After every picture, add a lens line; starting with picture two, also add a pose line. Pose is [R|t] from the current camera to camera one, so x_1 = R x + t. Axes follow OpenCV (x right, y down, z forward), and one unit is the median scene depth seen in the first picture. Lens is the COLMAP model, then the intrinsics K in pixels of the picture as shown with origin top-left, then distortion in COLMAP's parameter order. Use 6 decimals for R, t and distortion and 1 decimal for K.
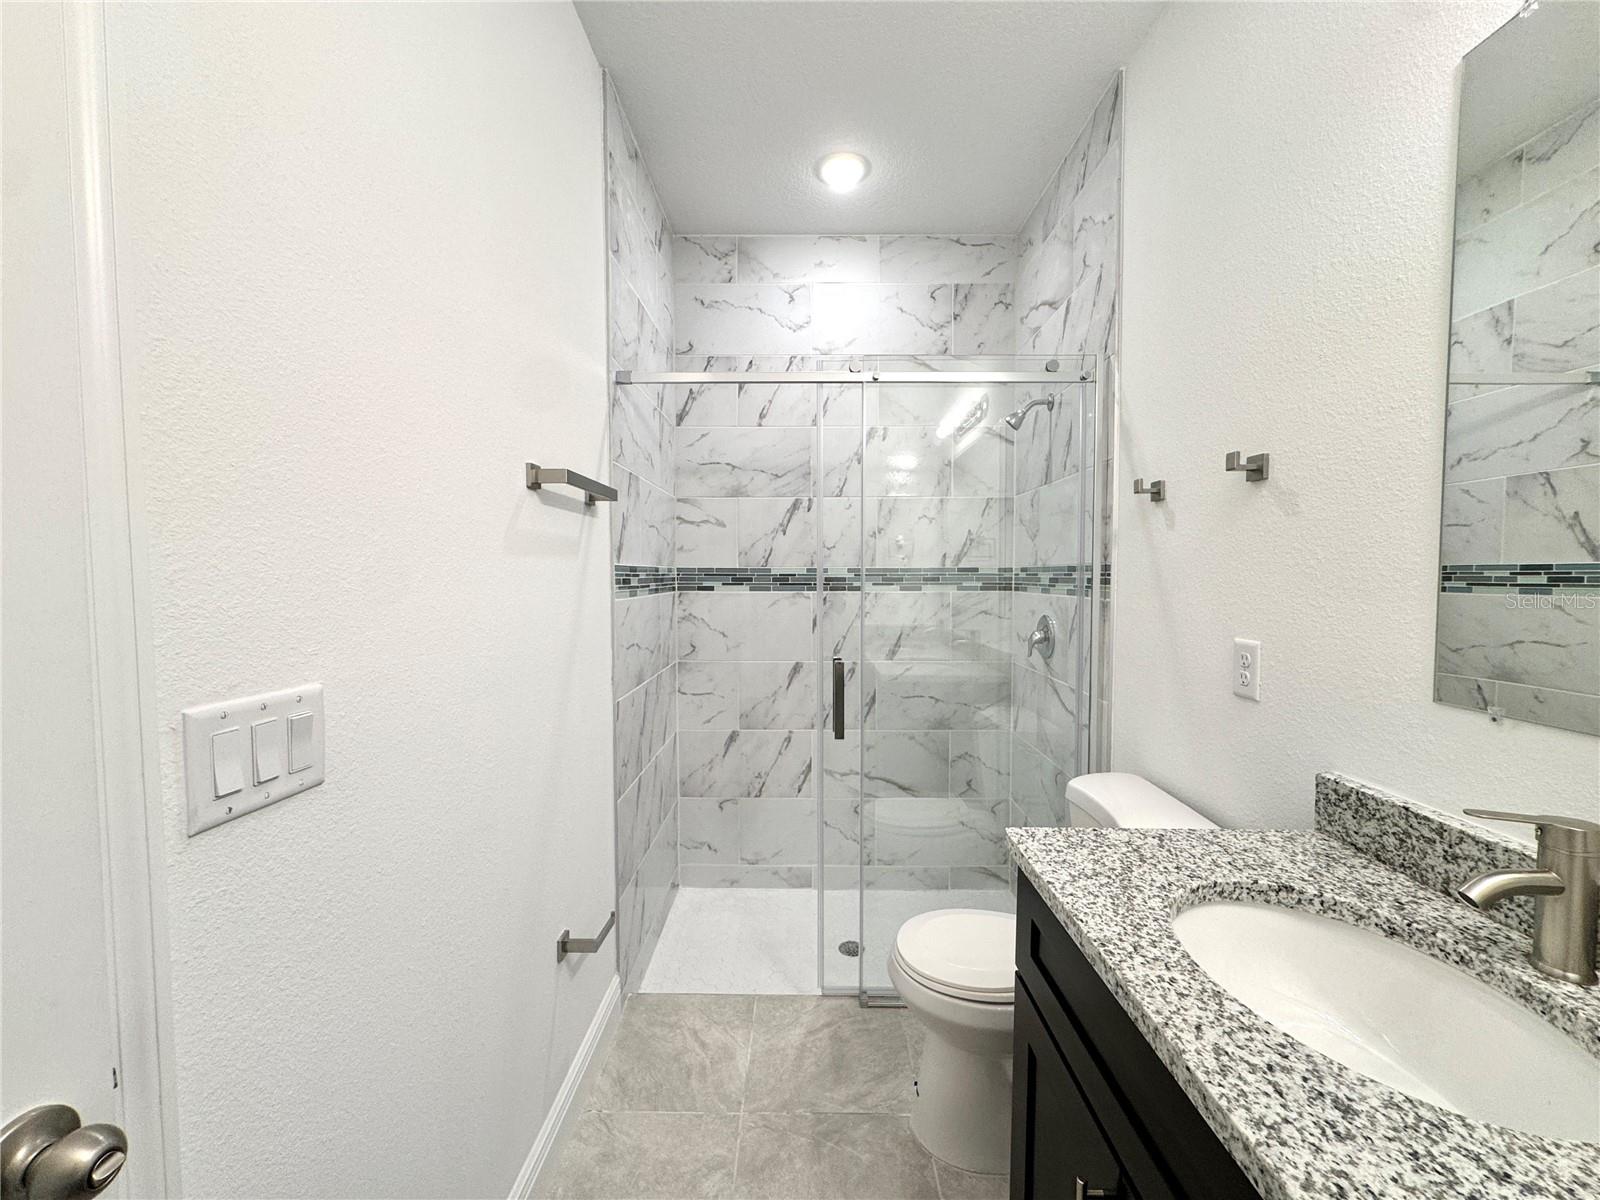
lens RADIAL K [[642.3, 0, 798.4], [0, 642.3, 600.3], [0, 0, 1]] dist [-0.005218, 0.000700]
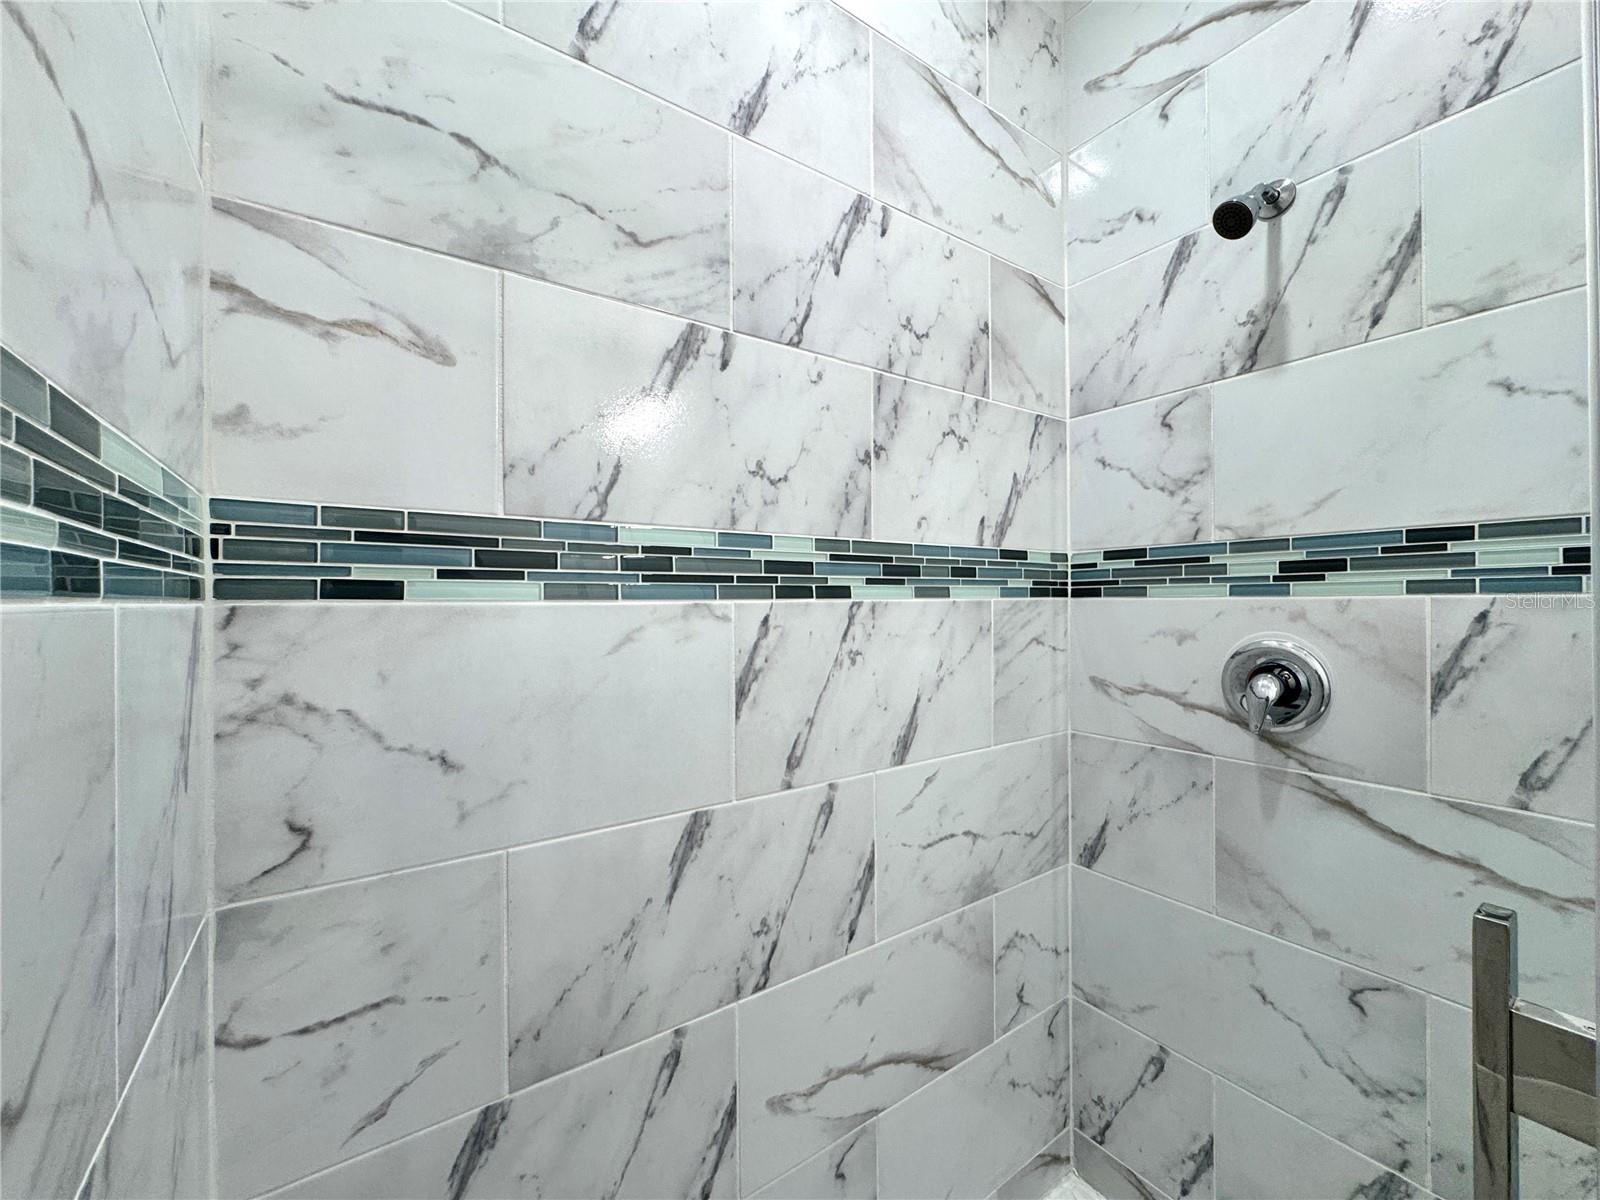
lens RADIAL K [[642.3, 0, 800.0], [0, 642.3, 599.3], [0, 0, 1]] dist [-0.005218, 0.000700]
pose [[0.814882, -0.003720, 0.579615, -0.152845], [0.029162, 0.998976, -0.034587, -0.001096], [-0.578893, 0.045087, 0.814156, 0.706045]]
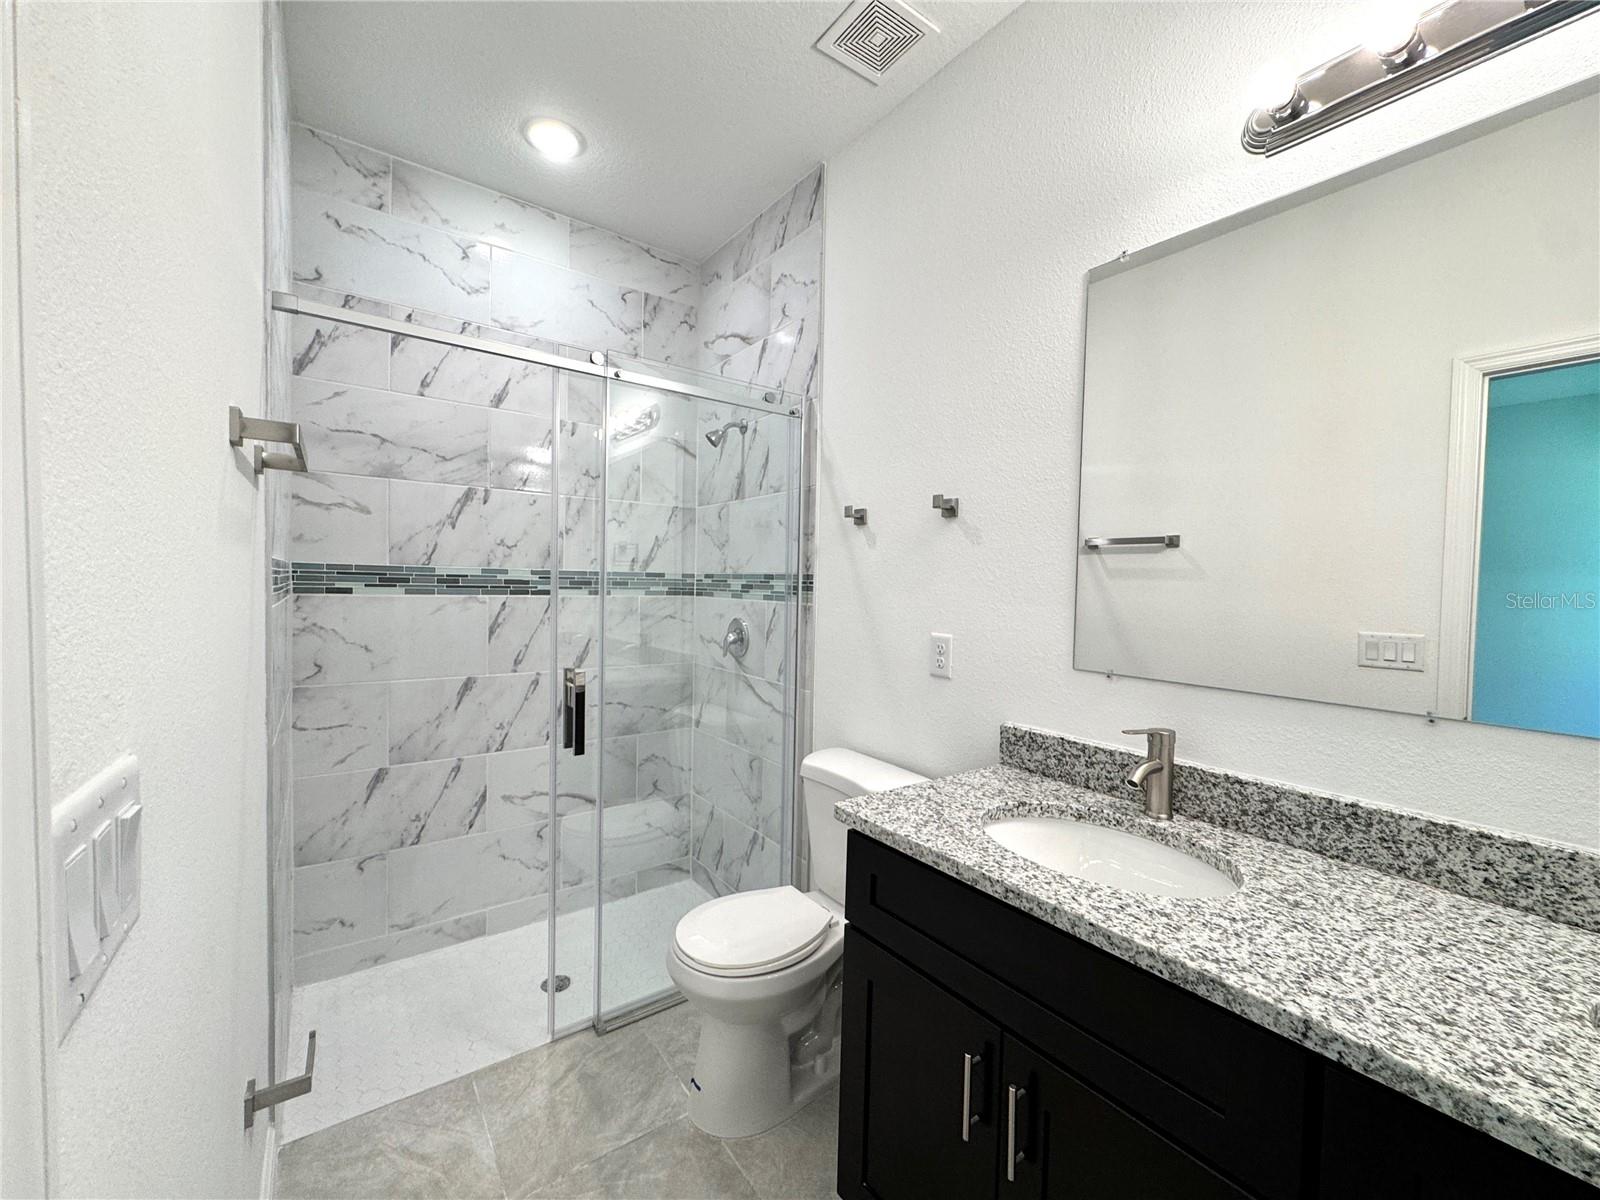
lens RADIAL K [[642.3, 0, 801.2], [0, 642.3, 599.7], [0, 0, 1]] dist [-0.005218, 0.000700]
pose [[0.798799, 0.001126, 0.601597, -0.166527], [0.002754, 0.999981, -0.005529, -0.001732], [-0.601592, 0.006073, 0.798781, 0.045040]]
